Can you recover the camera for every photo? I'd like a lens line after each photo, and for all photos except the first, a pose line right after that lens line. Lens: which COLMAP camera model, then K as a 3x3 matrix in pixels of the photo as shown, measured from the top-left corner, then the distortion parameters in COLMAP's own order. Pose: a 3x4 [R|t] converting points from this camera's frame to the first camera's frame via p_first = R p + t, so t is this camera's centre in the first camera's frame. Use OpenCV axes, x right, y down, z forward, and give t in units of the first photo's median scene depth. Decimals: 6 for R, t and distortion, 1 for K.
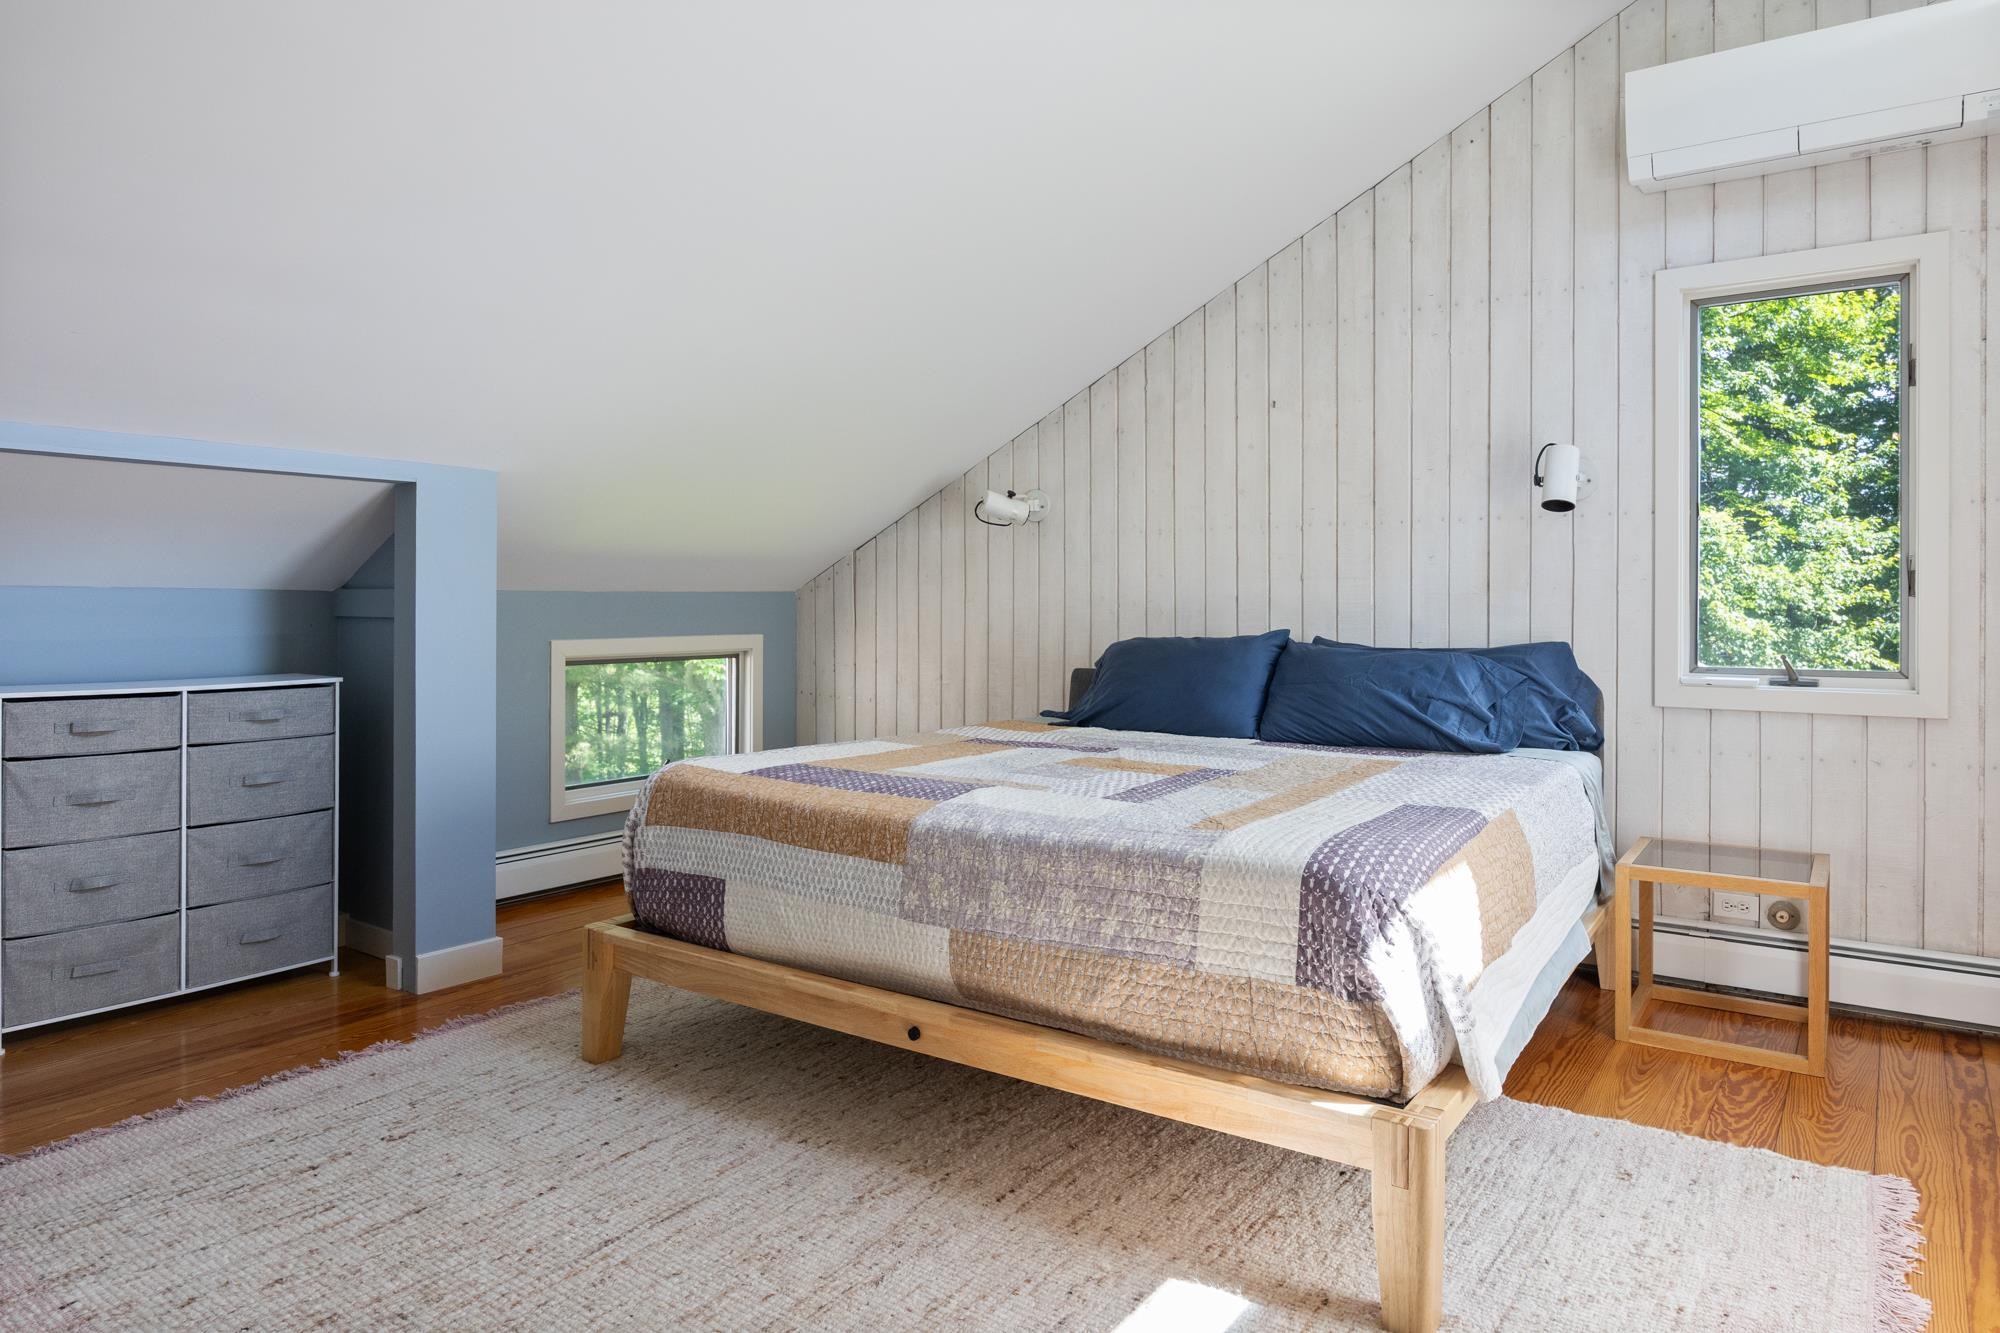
lens RADIAL K [[1256.0, 0, 971.6], [0, 1256.0, 609.5], [0, 0, 1]] dist [-0.008746, 0.000808]
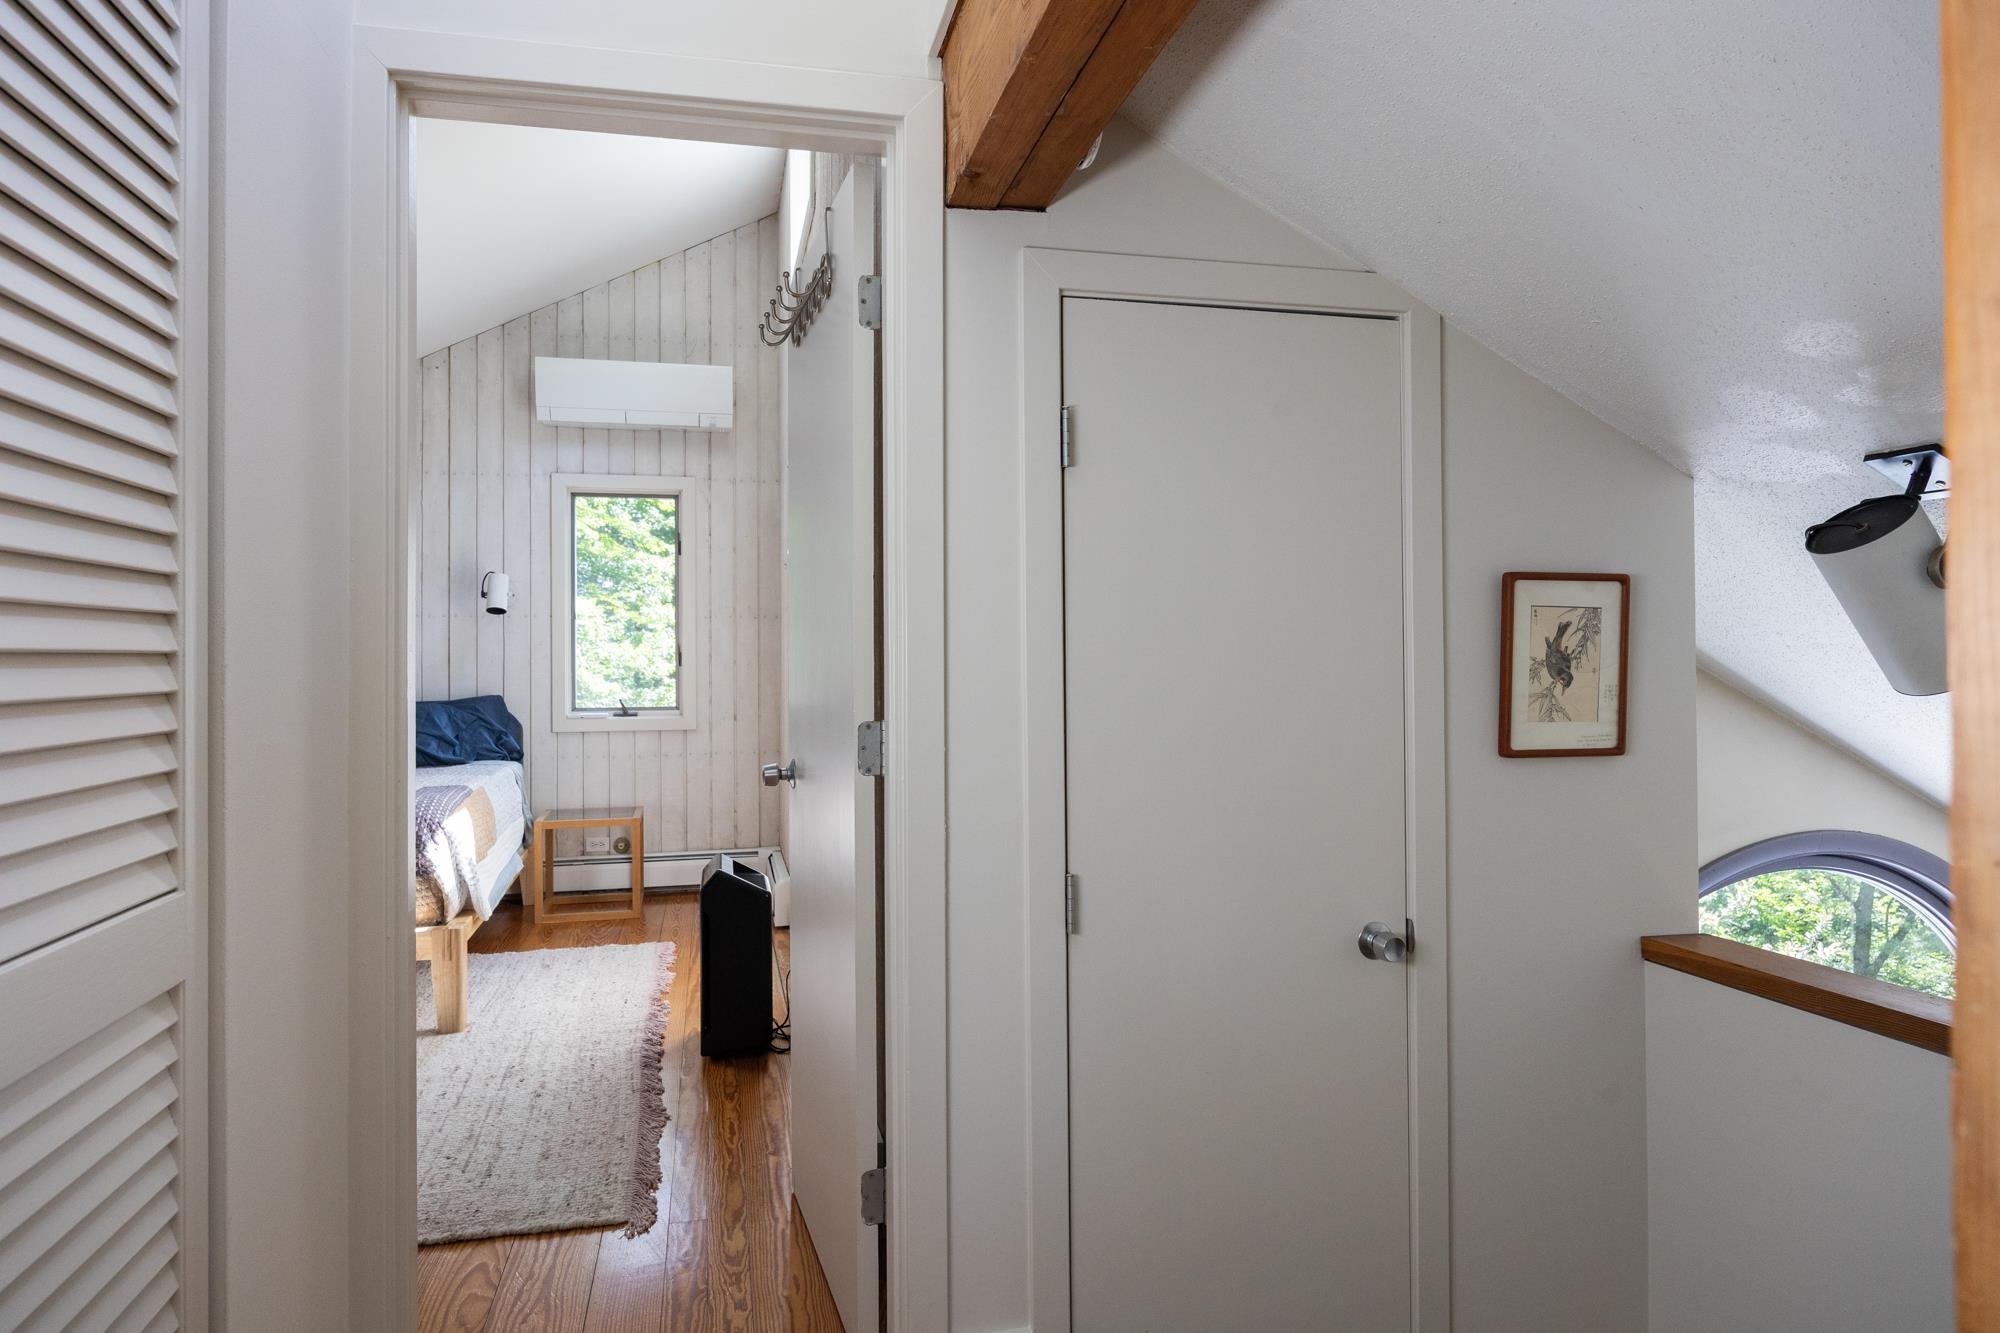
lens RADIAL K [[1164.4, 0, 997.4], [0, 1164.4, 669.3], [0, 0, 1]] dist [-0.007441, 0.001094]
pose [[0.638330, -0.002926, 0.769758, -0.283775], [0.007905, 0.999965, -0.002755, 0.002192], [-0.769723, 0.007843, 0.638330, -0.470926]]
